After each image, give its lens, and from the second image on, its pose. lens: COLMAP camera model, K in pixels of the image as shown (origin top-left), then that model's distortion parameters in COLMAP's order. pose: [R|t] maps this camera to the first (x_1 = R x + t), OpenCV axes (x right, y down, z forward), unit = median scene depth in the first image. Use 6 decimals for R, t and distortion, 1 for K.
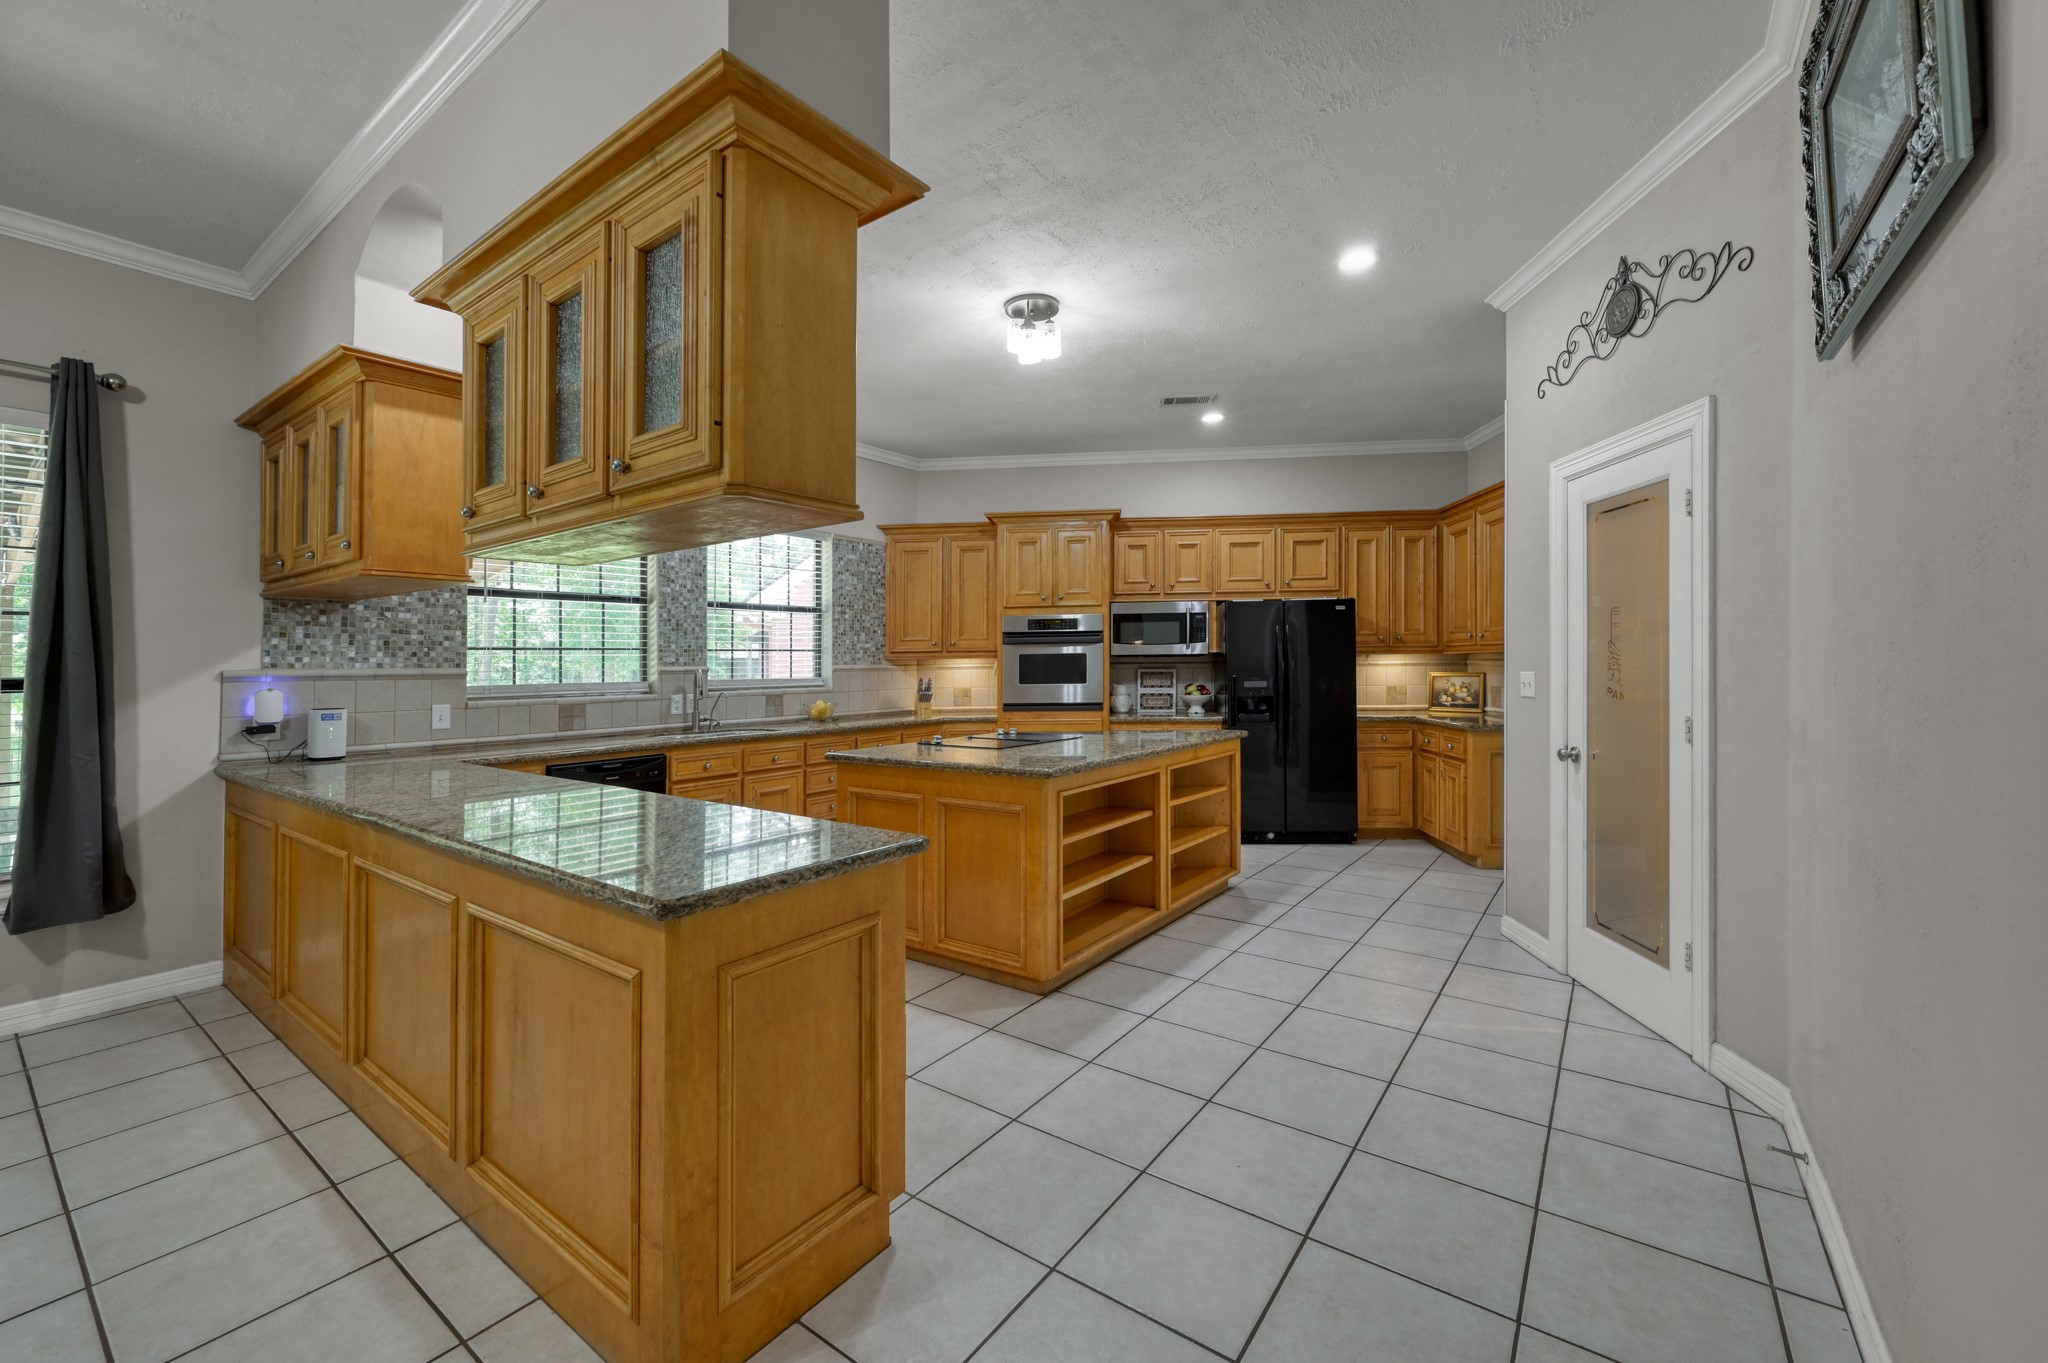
lens RADIAL K [[824.1, 0, 1028.0], [0, 824.1, 670.1], [0, 0, 1]] dist [-0.001416, 0.000040]
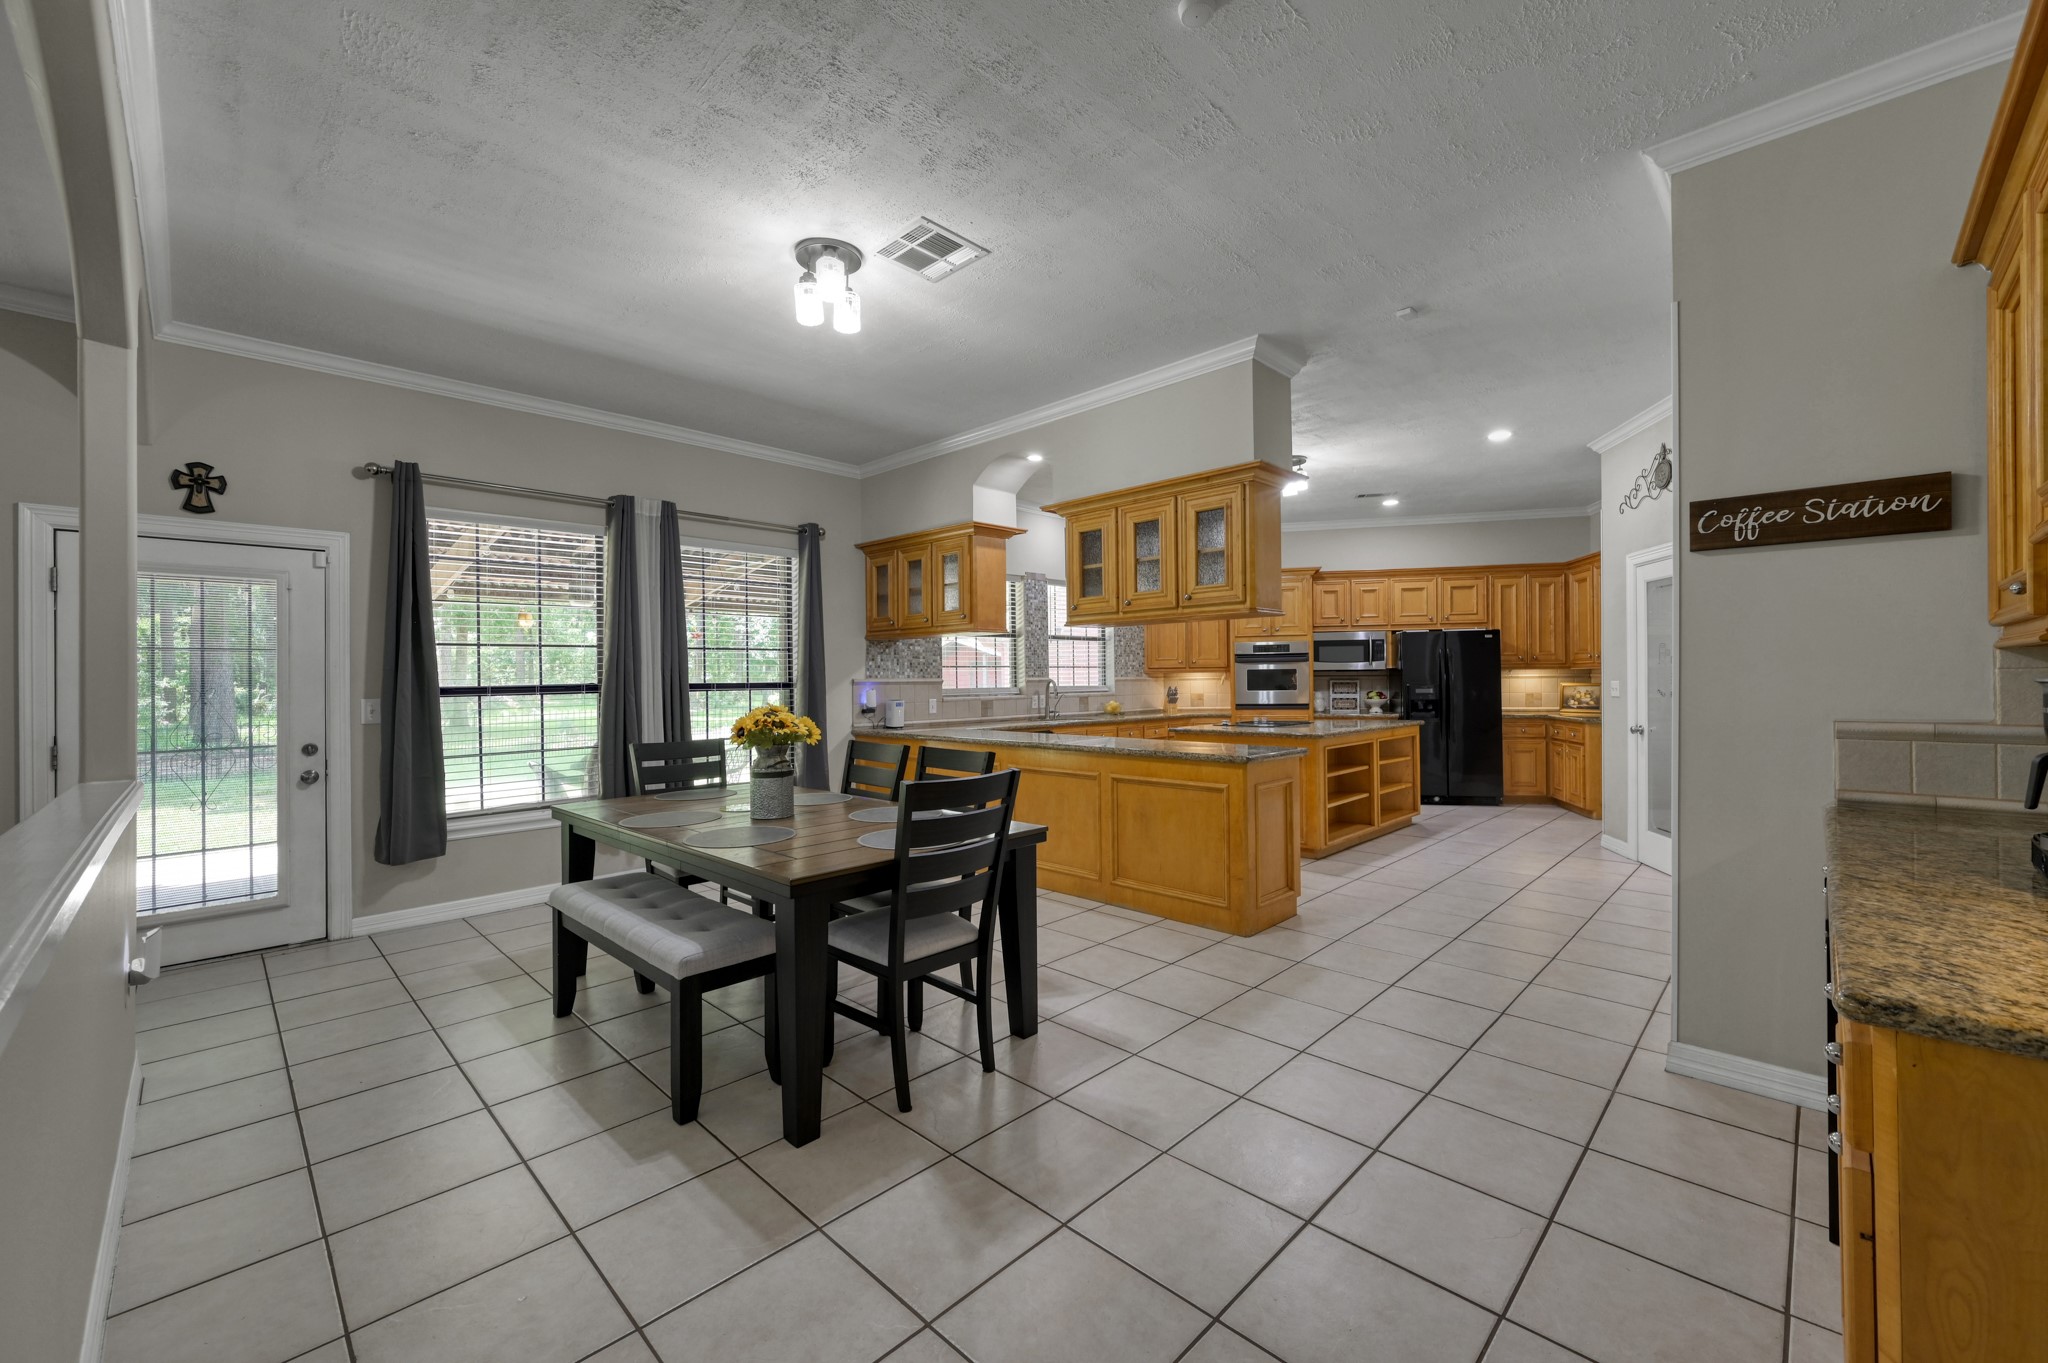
lens RADIAL K [[812.1, 0, 1030.9], [0, 812.1, 669.6], [0, 0, 1]] dist [0.000325, -0.000004]
pose [[0.989477, -0.000380, -0.144689, -0.188751], [-0.002114, 0.999852, -0.017080, 0.005993], [0.144674, 0.017206, 0.989330, -0.472153]]
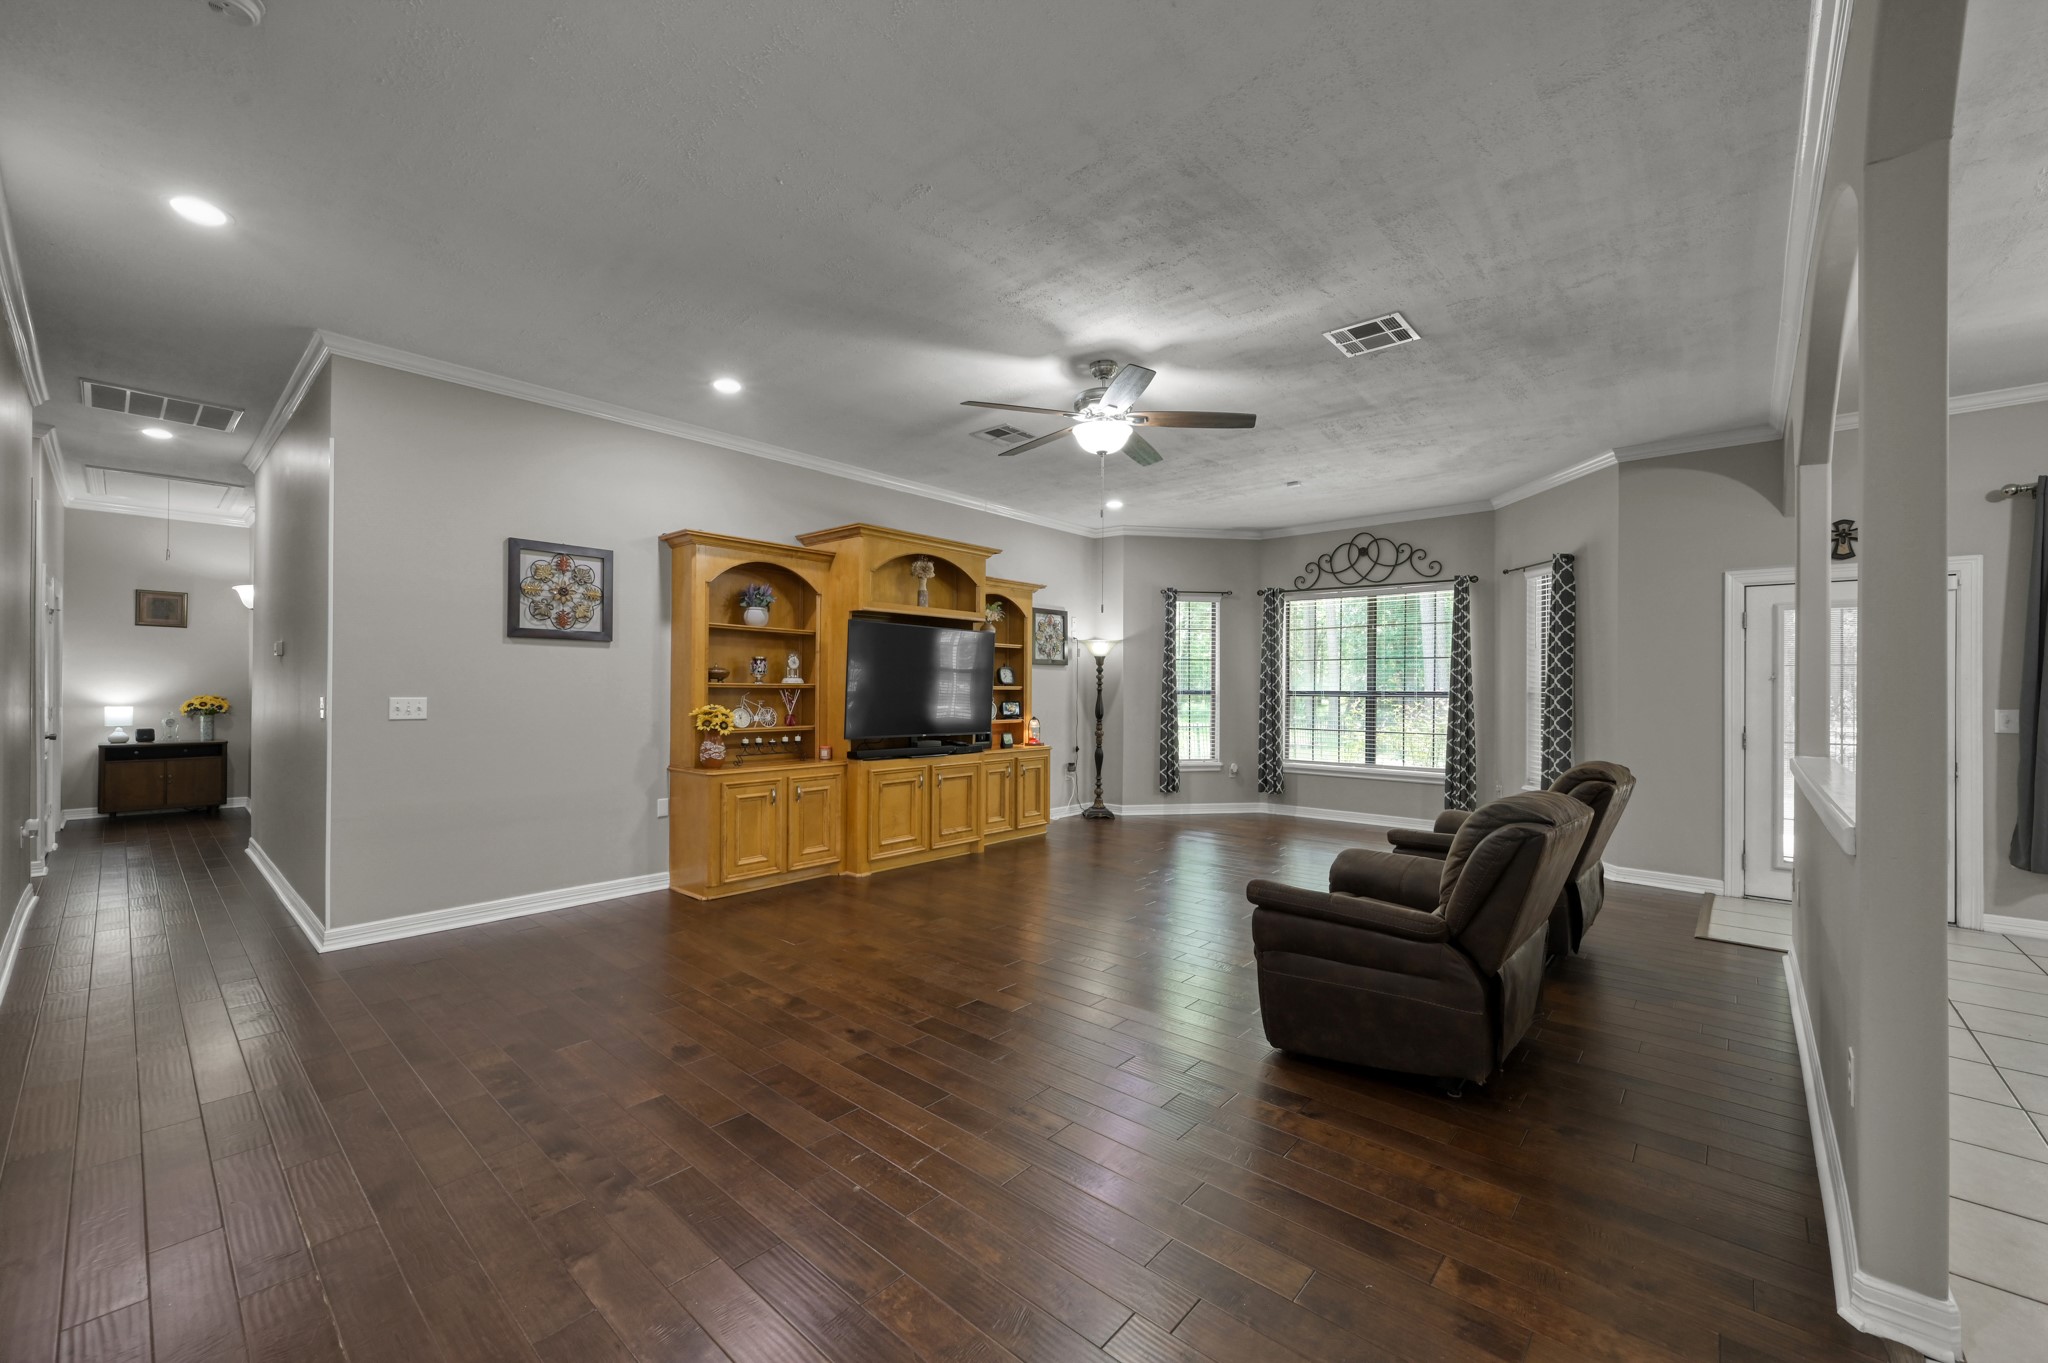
lens RADIAL K [[806.1, 0, 1024.0], [0, 806.1, 681.5], [0, 0, 1]] dist [0.000093, 0.000165]
pose [[-0.093332, 0.002994, -0.995631, -0.034812], [-0.014984, 0.999878, 0.004411, 0.005312], [0.995522, 0.015331, -0.093275, -0.690890]]
